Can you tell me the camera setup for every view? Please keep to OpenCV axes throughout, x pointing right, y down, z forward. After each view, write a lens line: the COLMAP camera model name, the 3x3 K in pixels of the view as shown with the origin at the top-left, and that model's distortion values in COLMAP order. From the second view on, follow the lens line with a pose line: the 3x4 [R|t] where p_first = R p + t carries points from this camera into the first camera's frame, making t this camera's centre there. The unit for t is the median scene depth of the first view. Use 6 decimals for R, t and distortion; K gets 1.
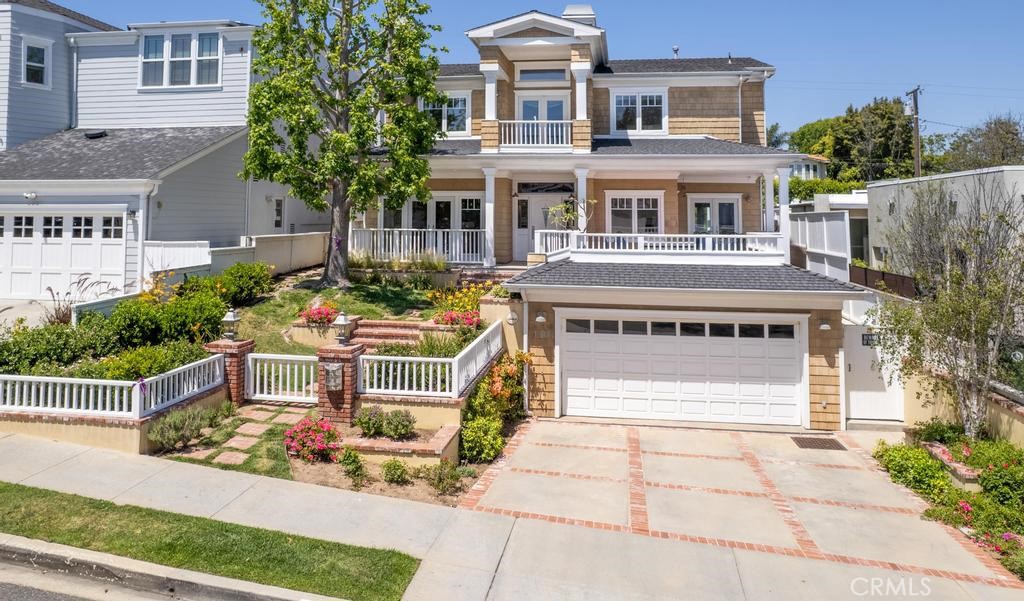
lens RADIAL K [[640.6, 0, 528.0], [0, 640.6, 188.1], [0, 0, 1]] dist [-0.001772, 0.000879]
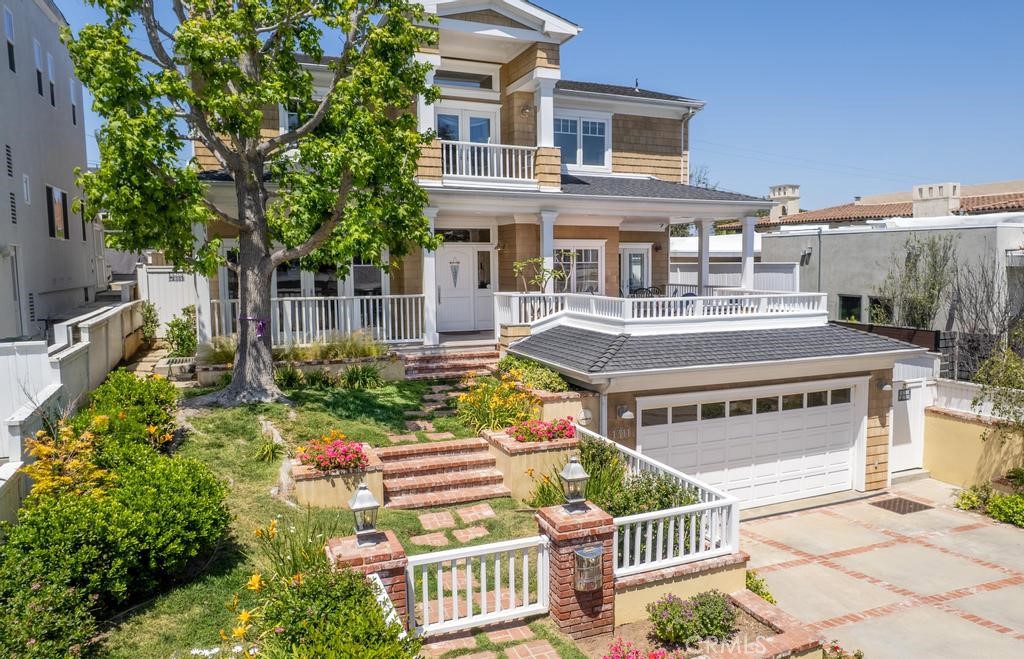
lens RADIAL K [[689.8, 0, 511.7], [0, 689.8, 329.7], [0, 0, 1]] dist [-0.008328, -0.002182]
pose [[0.859471, -0.062805, 0.507312, -0.377363], [-0.011636, 0.989763, 0.142246, -0.007271], [-0.511053, -0.128159, 0.849941, 0.290774]]
